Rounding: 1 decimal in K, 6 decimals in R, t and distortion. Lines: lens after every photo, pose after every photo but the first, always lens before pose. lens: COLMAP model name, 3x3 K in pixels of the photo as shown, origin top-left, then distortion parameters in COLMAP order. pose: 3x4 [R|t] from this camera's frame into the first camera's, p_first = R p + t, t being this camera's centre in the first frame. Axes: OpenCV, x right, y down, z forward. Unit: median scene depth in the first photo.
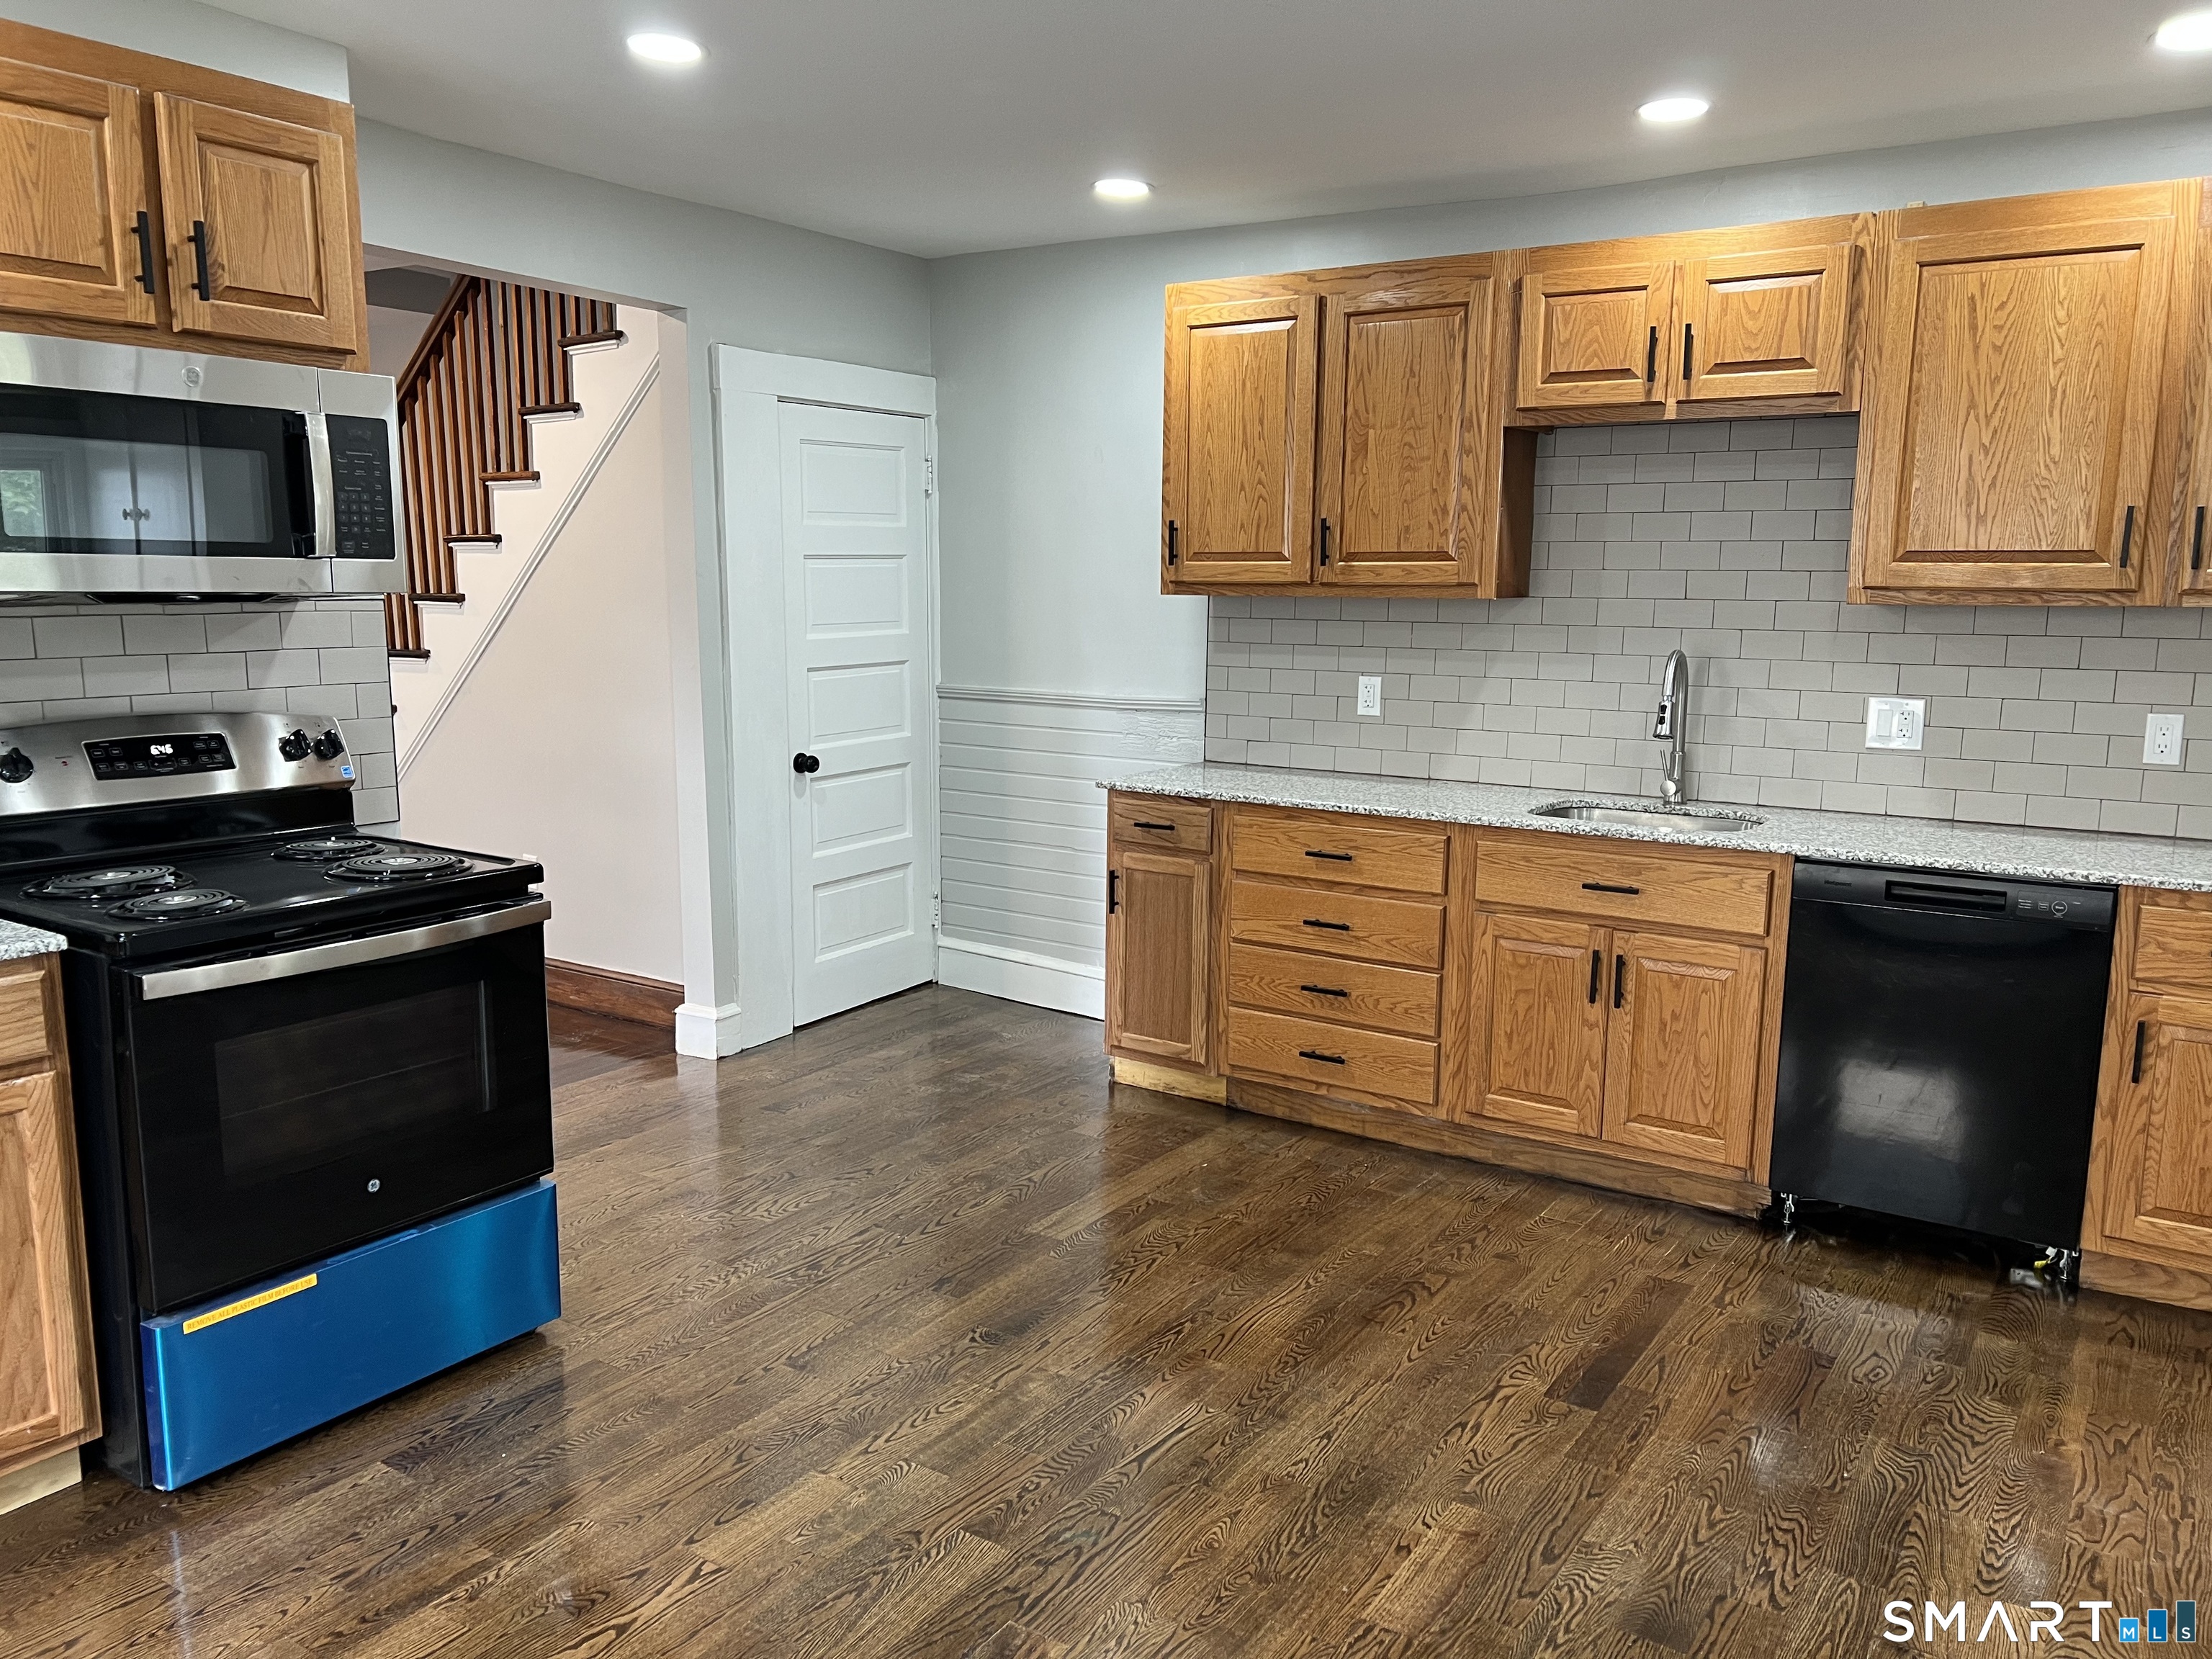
lens RADIAL K [[1665.4, 0, 1094.0], [0, 1665.4, 851.2], [0, 0, 1]] dist [0.050060, -0.042521]
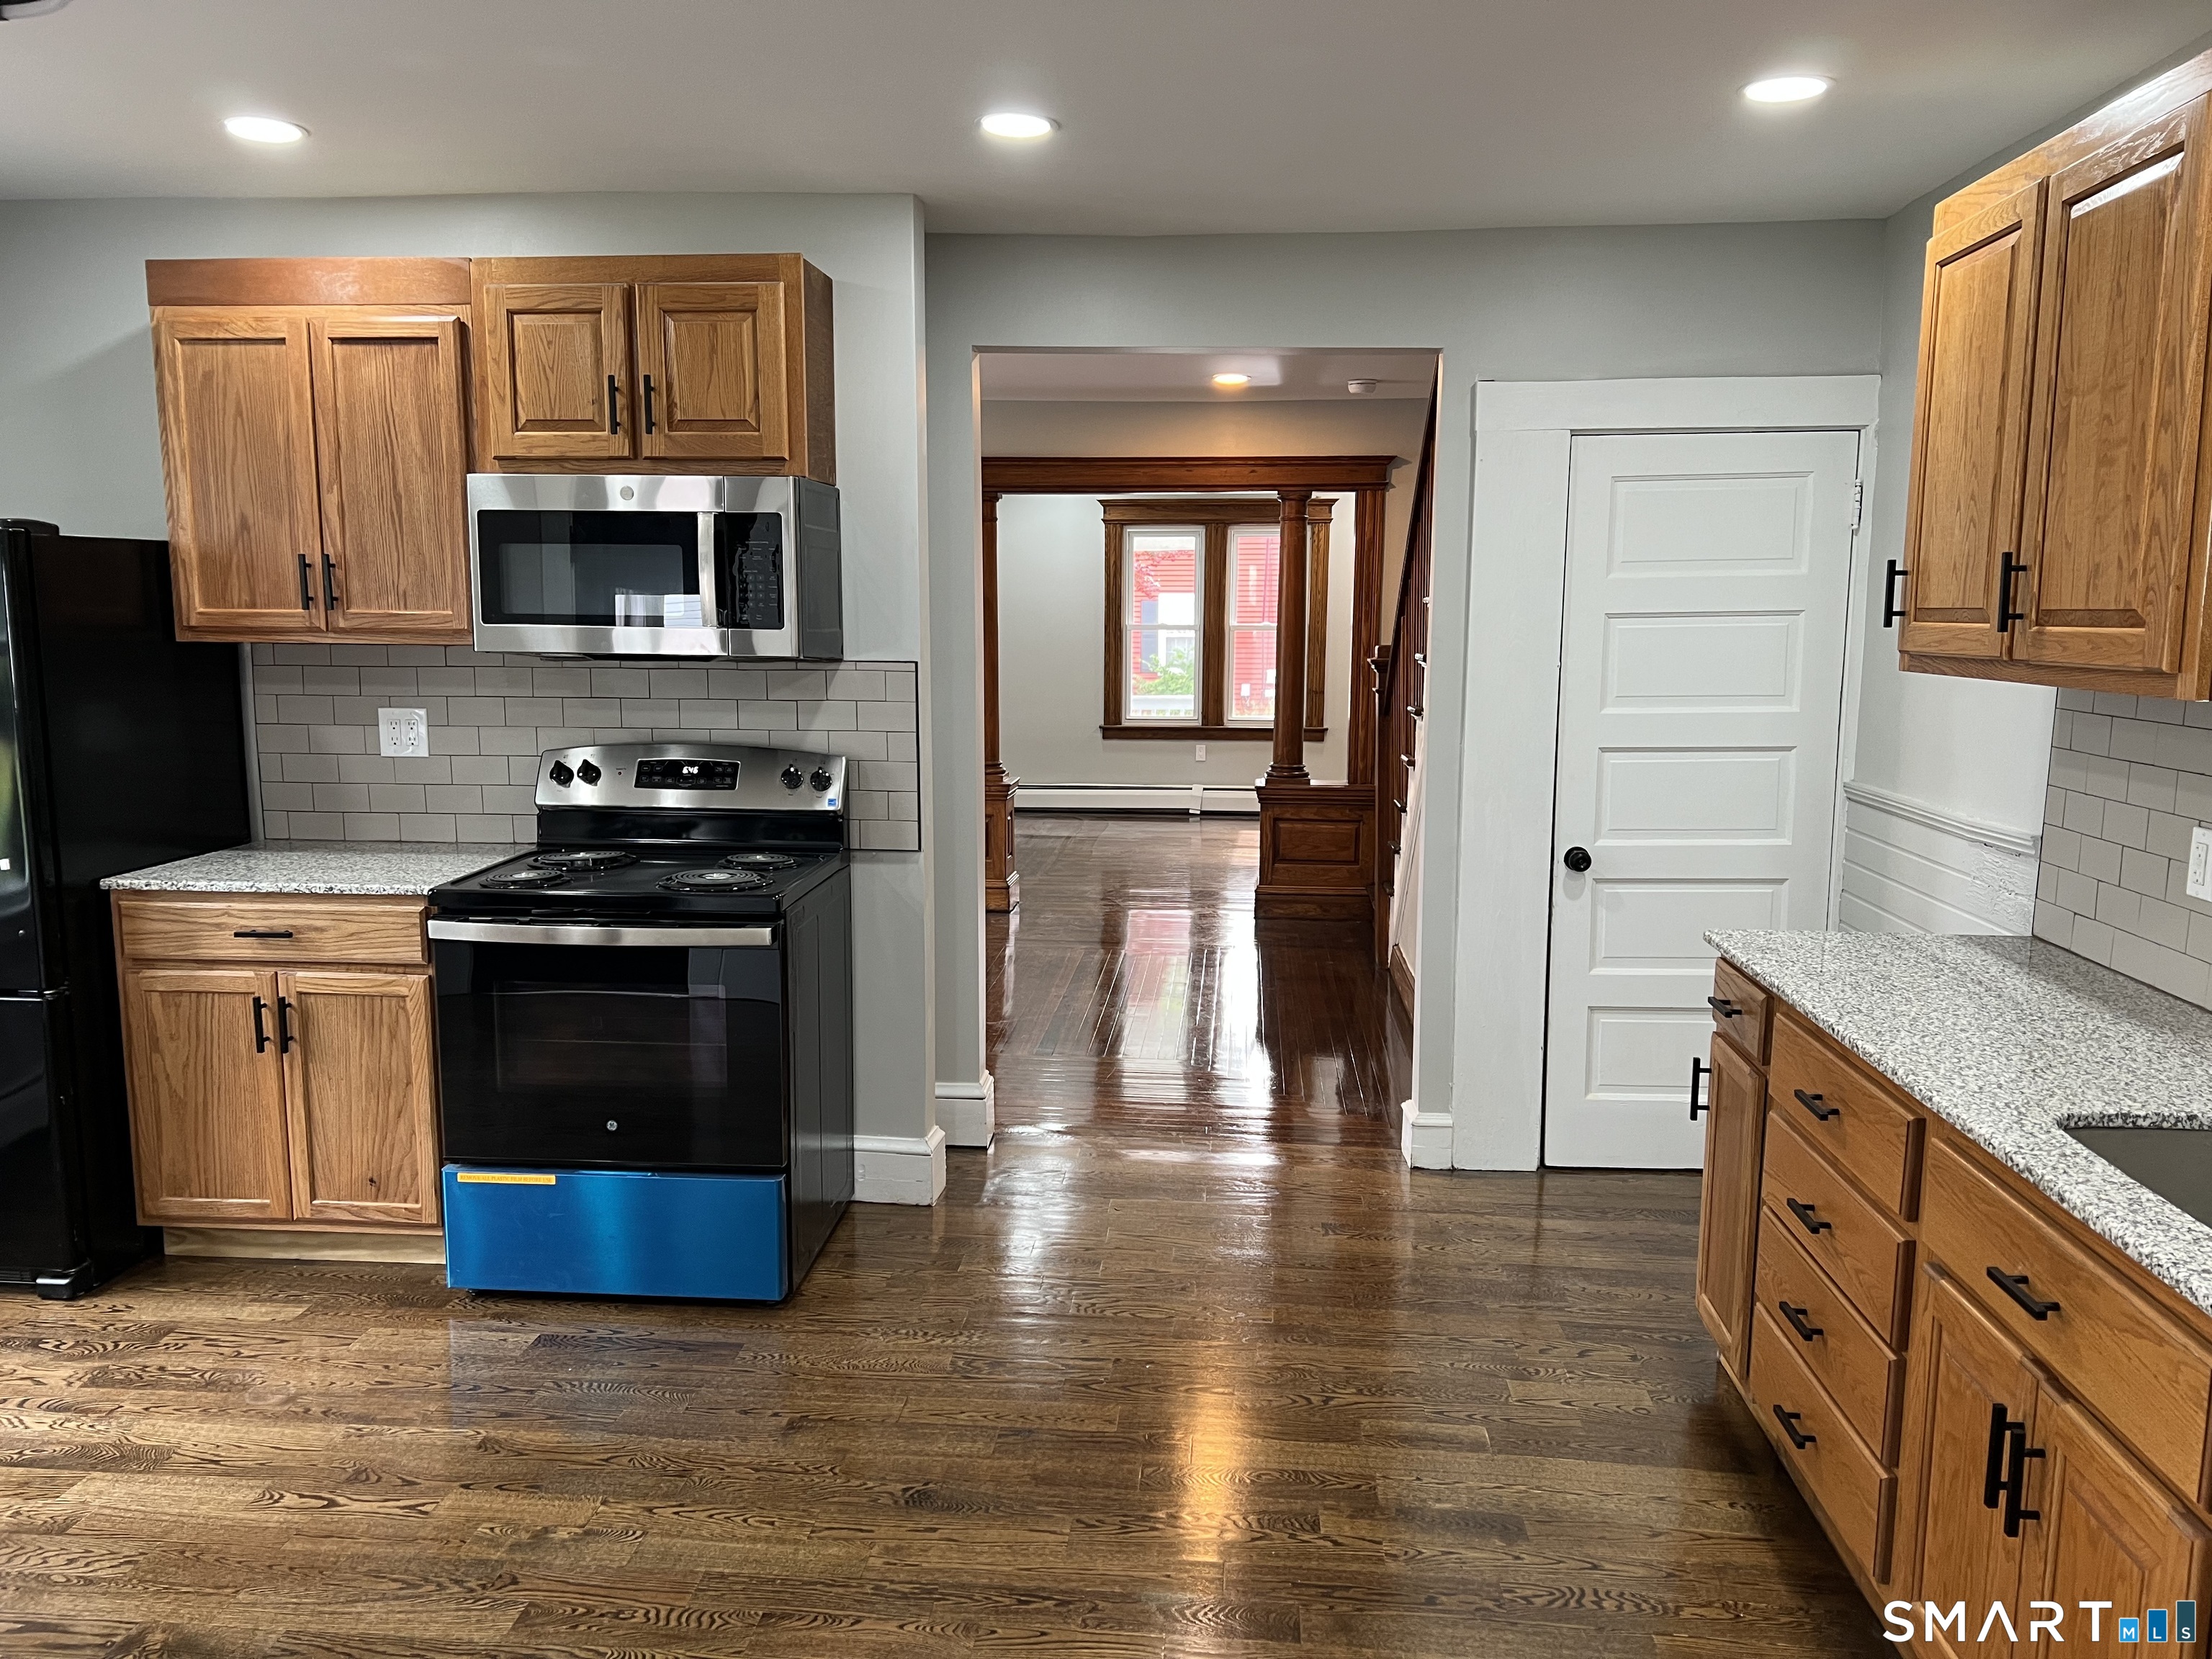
lens RADIAL K [[1665.4, 0, 1083.6], [0, 1665.4, 848.3], [0, 0, 1]] dist [0.050060, -0.042521]
pose [[0.474375, 0.121576, -0.871887, 0.747900], [-0.145140, 0.987665, 0.058753, -0.121210], [0.868276, 0.098675, 0.486170, 0.630698]]
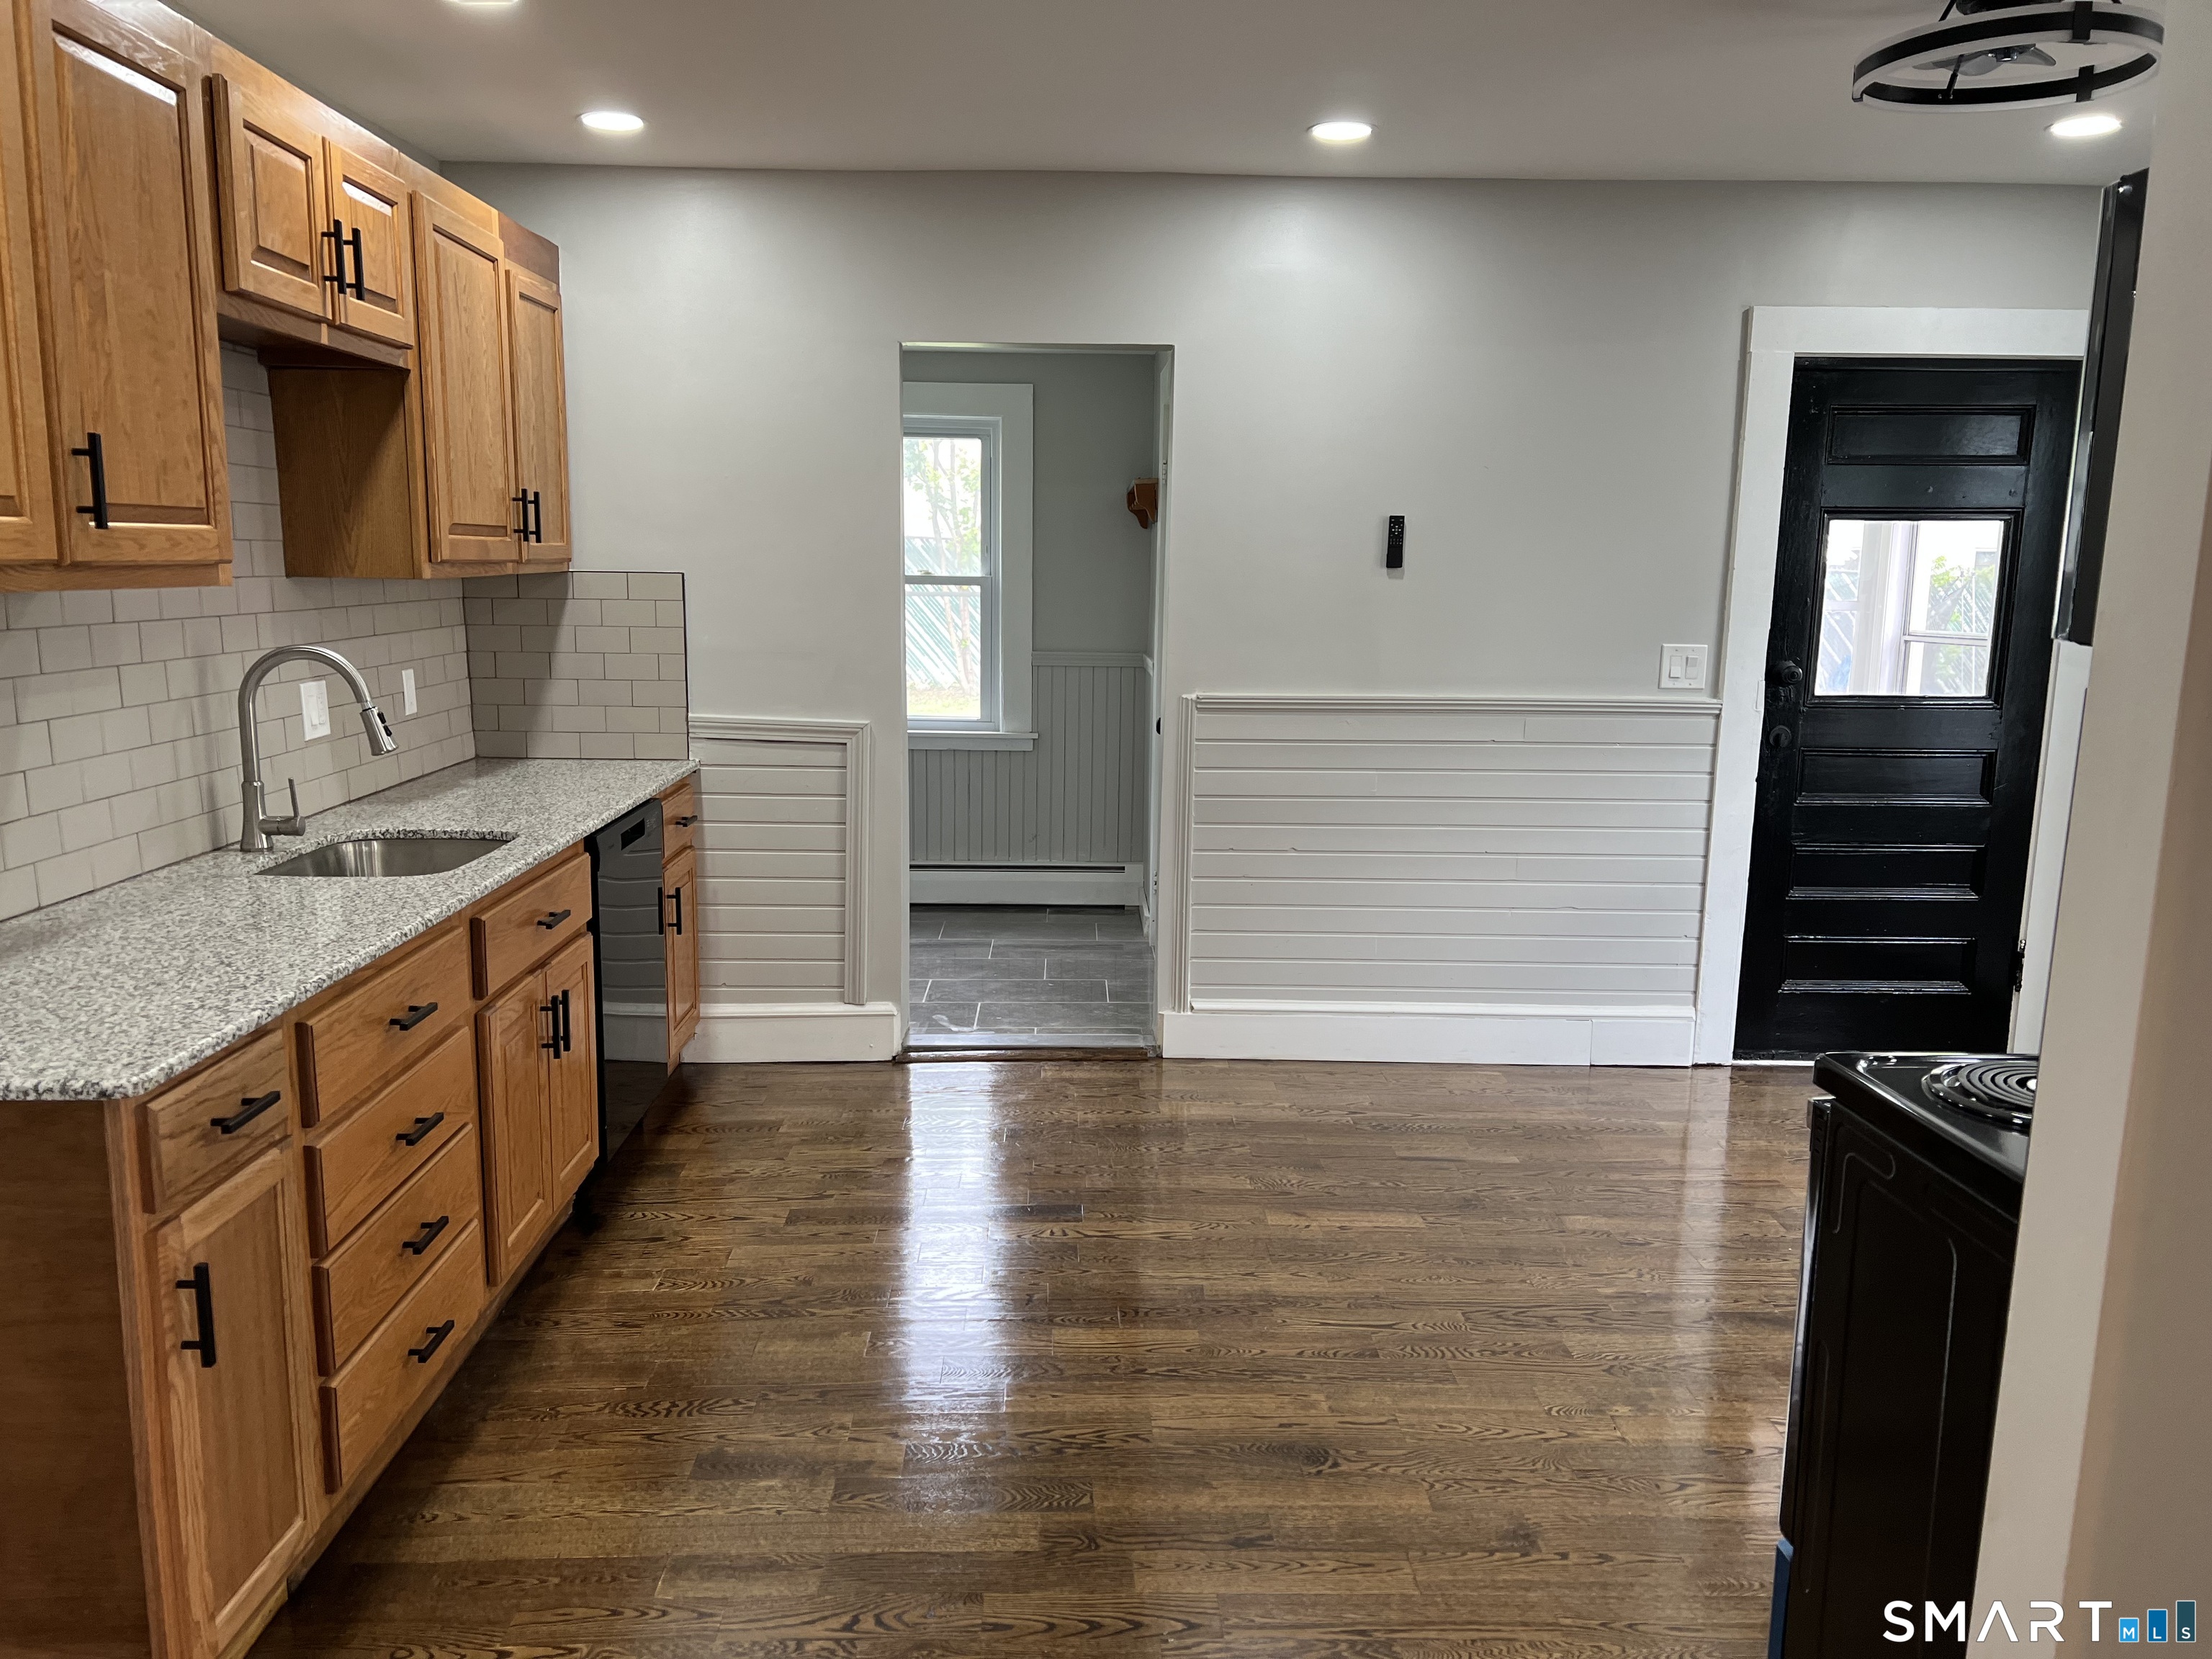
lens RADIAL K [[1665.4, 0, 1109.3], [0, 1665.4, 833.0], [0, 0, 1]] dist [0.050060, -0.042521]
pose [[-0.584090, -0.145506, 0.798541, -0.667374], [0.114220, 0.959278, 0.258340, -0.262354], [-0.803613, 0.242103, -0.543685, 1.536934]]
